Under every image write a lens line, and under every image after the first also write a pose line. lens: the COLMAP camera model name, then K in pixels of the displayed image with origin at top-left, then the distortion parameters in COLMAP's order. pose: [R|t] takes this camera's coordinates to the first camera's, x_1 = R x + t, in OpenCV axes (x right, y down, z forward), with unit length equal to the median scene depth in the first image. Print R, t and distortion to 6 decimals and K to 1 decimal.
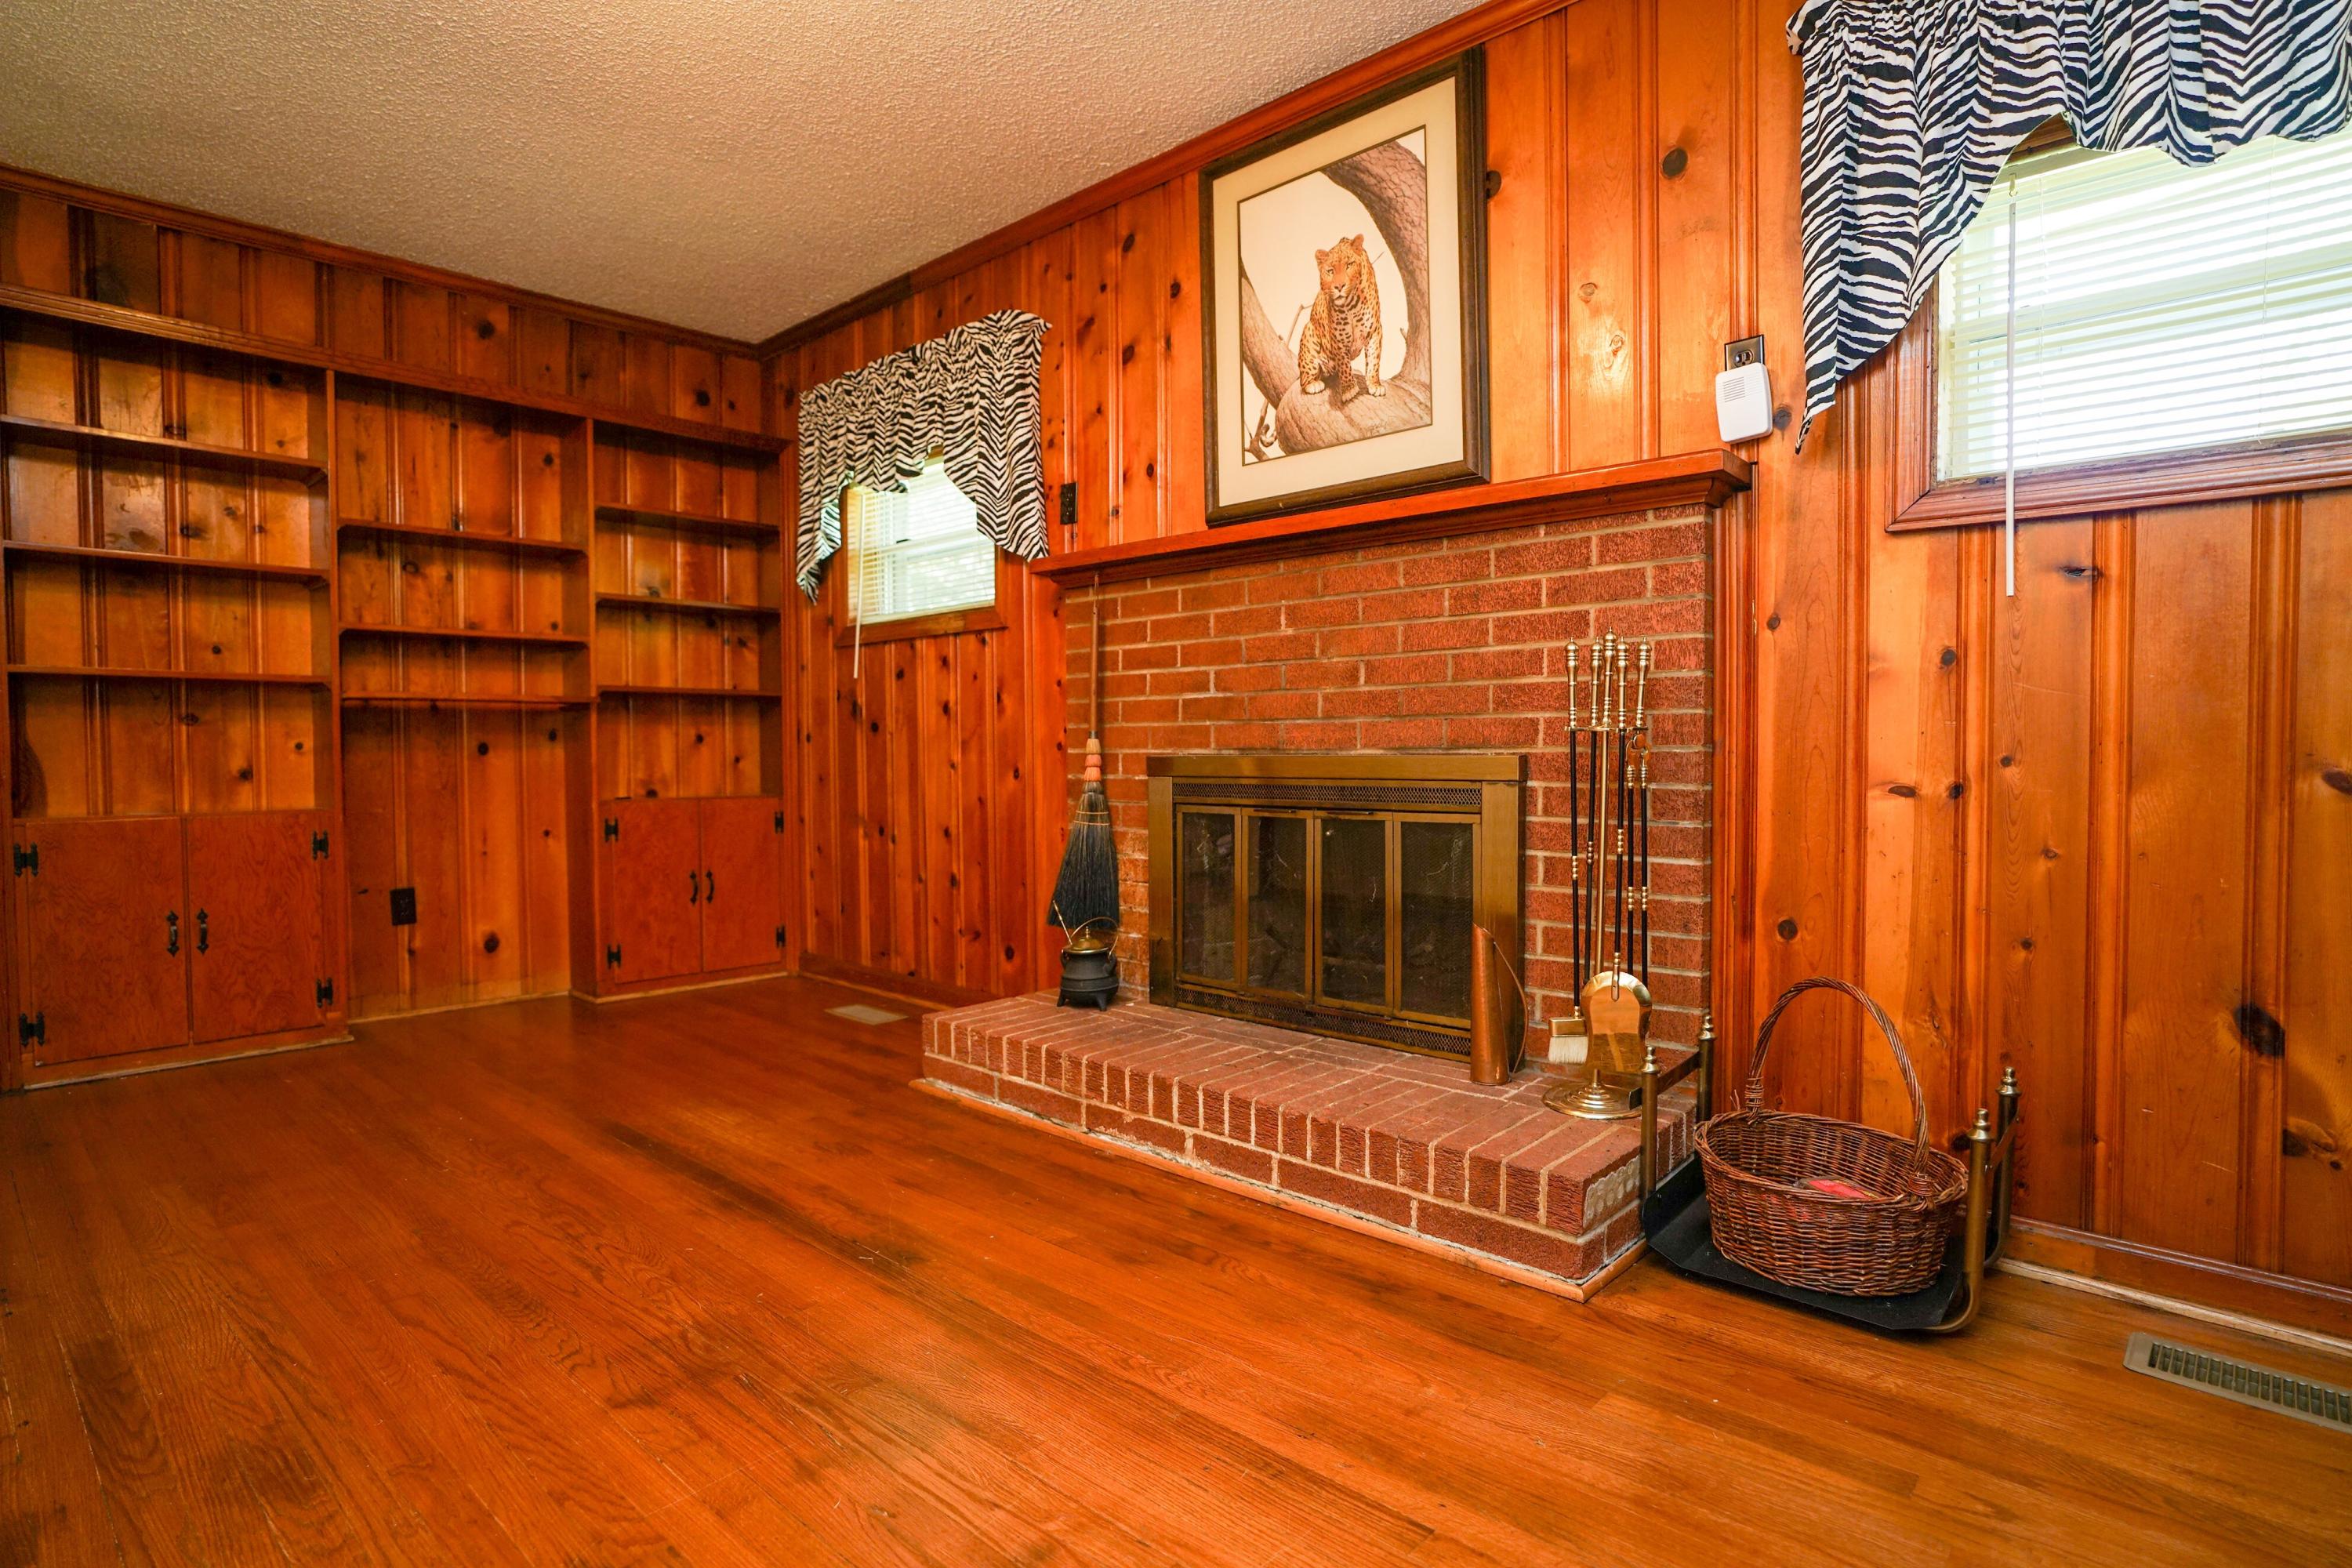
lens RADIAL K [[1225.4, 0, 1176.0], [0, 1225.4, 784.0], [0, 0, 1]] dist [-0.047076, 0.000299]
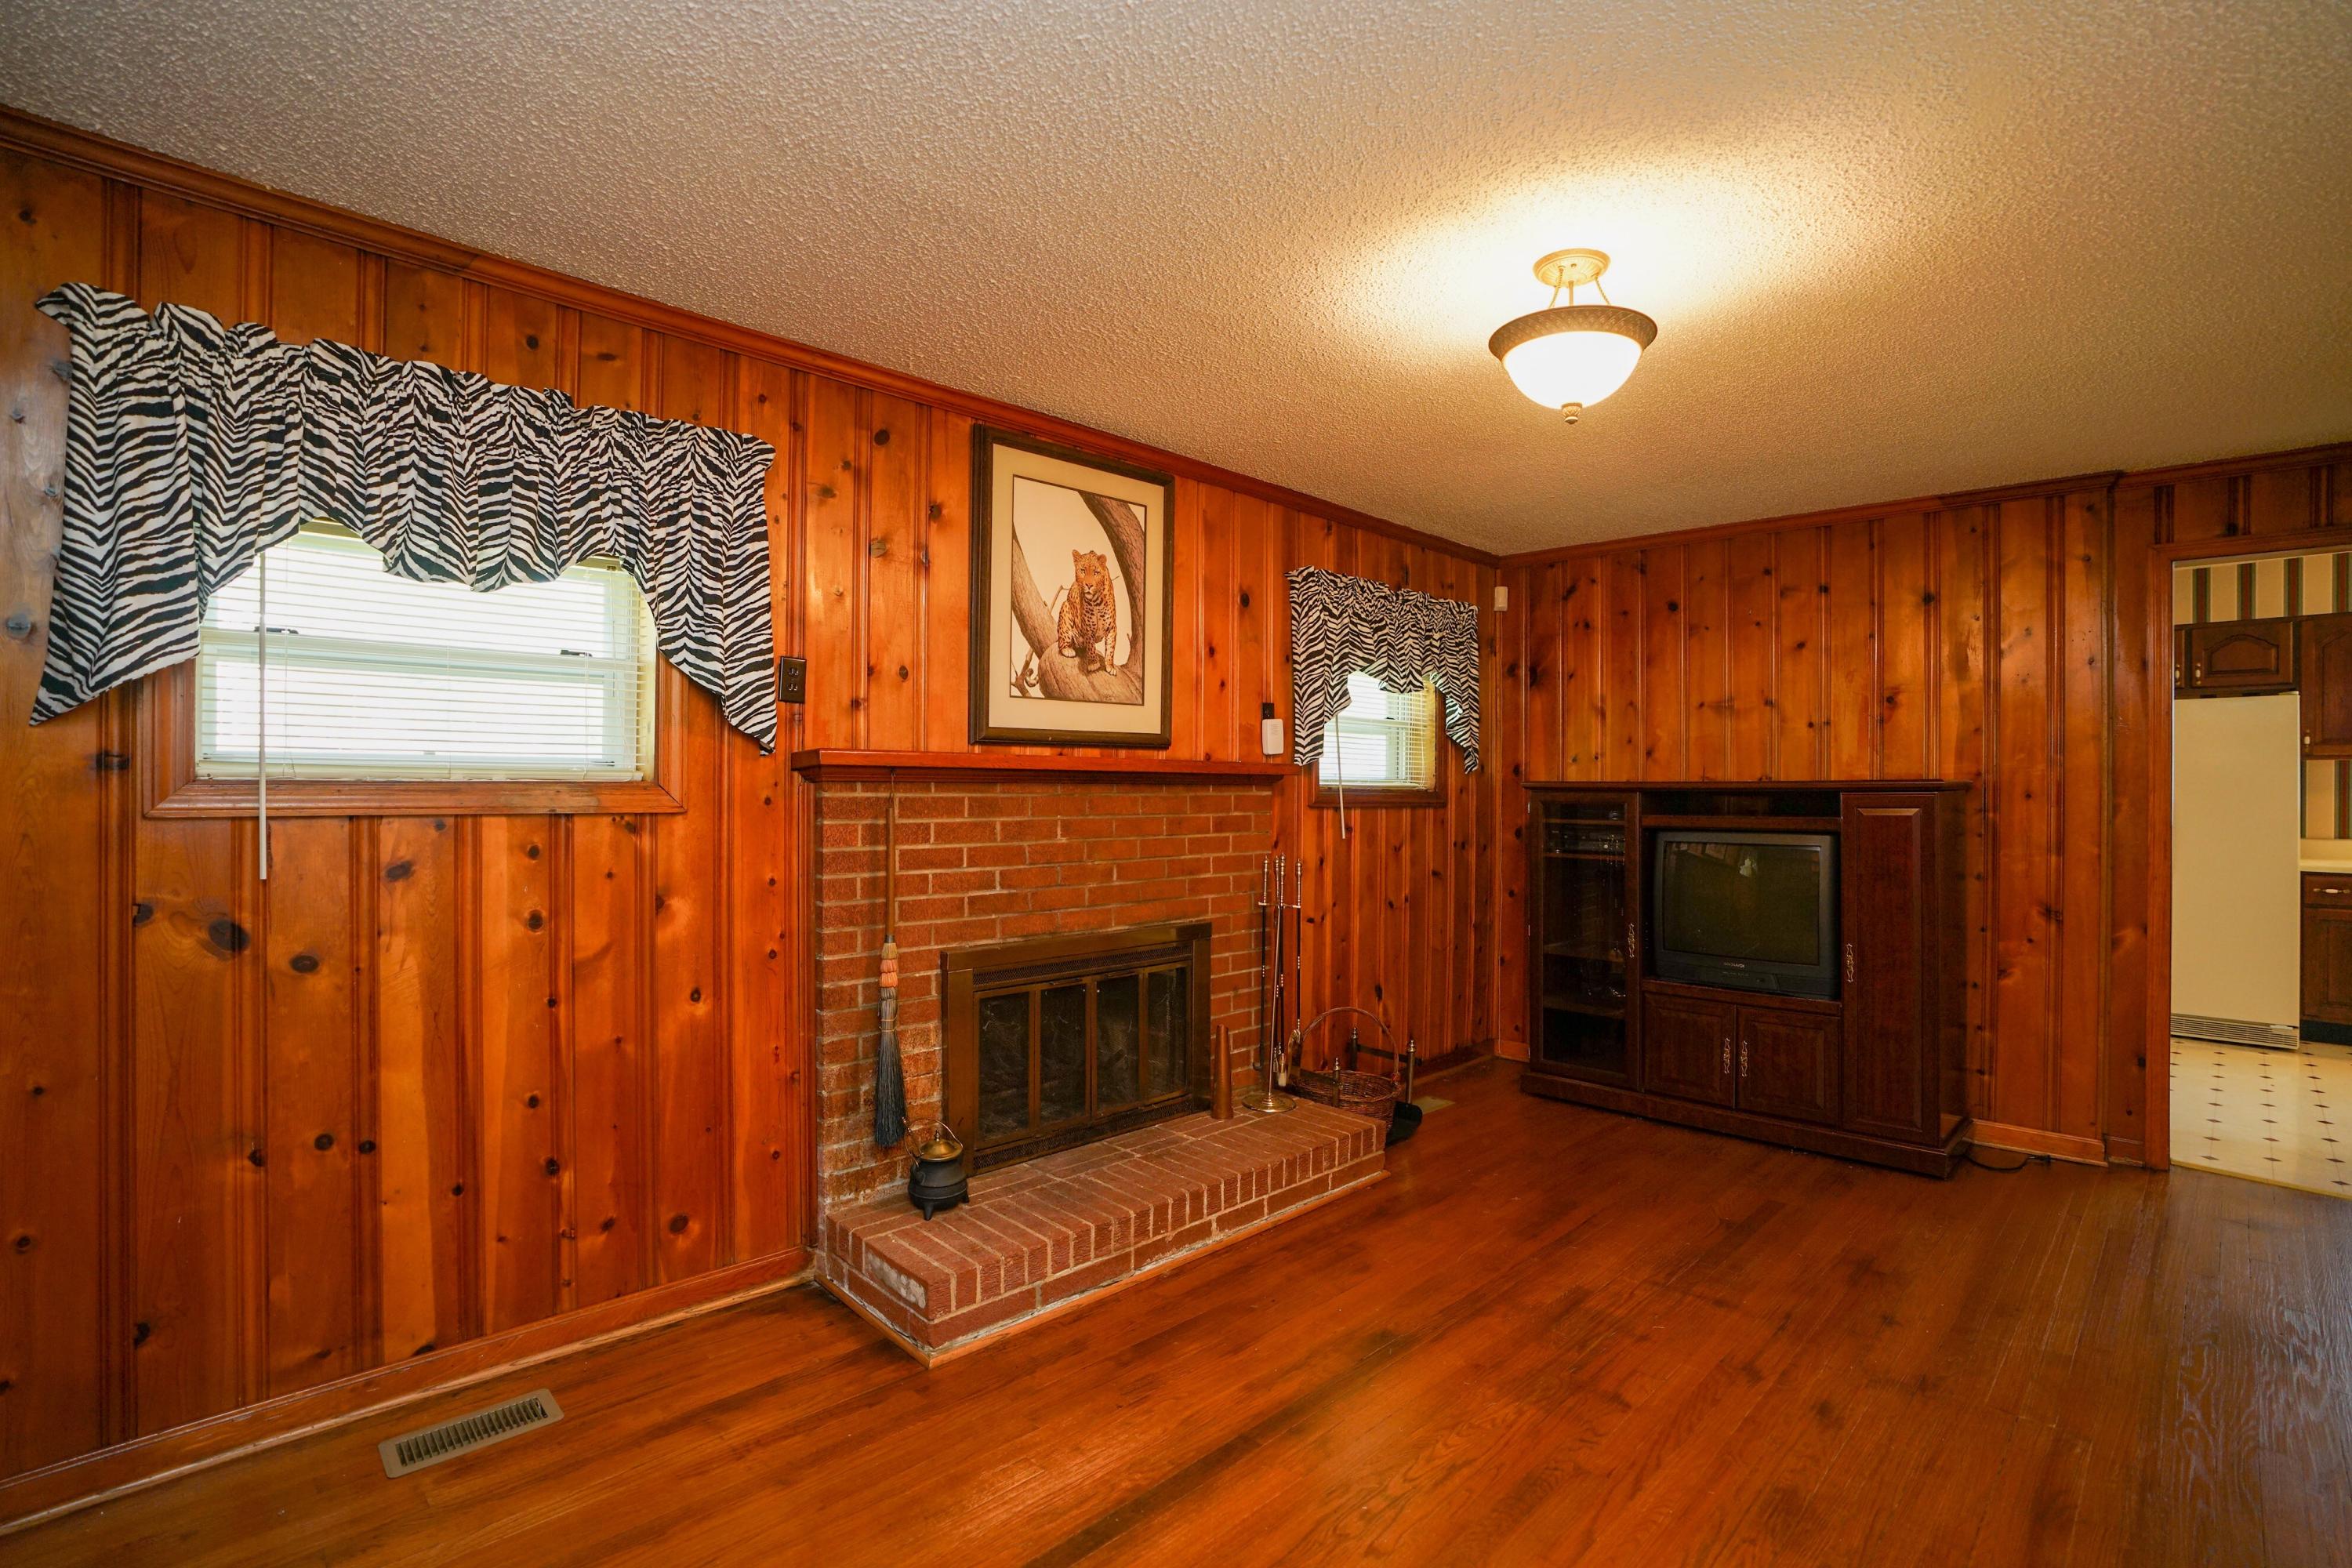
lens RADIAL K [[1096.5, 0, 1176.0], [0, 1096.5, 784.0], [0, 0, 1]] dist [-0.050593, 0.000762]
pose [[0.040002, 0.001540, 0.999198, -1.077896], [0.015189, 0.999882, -0.002150, -0.183627], [-0.999084, 0.015263, 0.039974, 0.856505]]
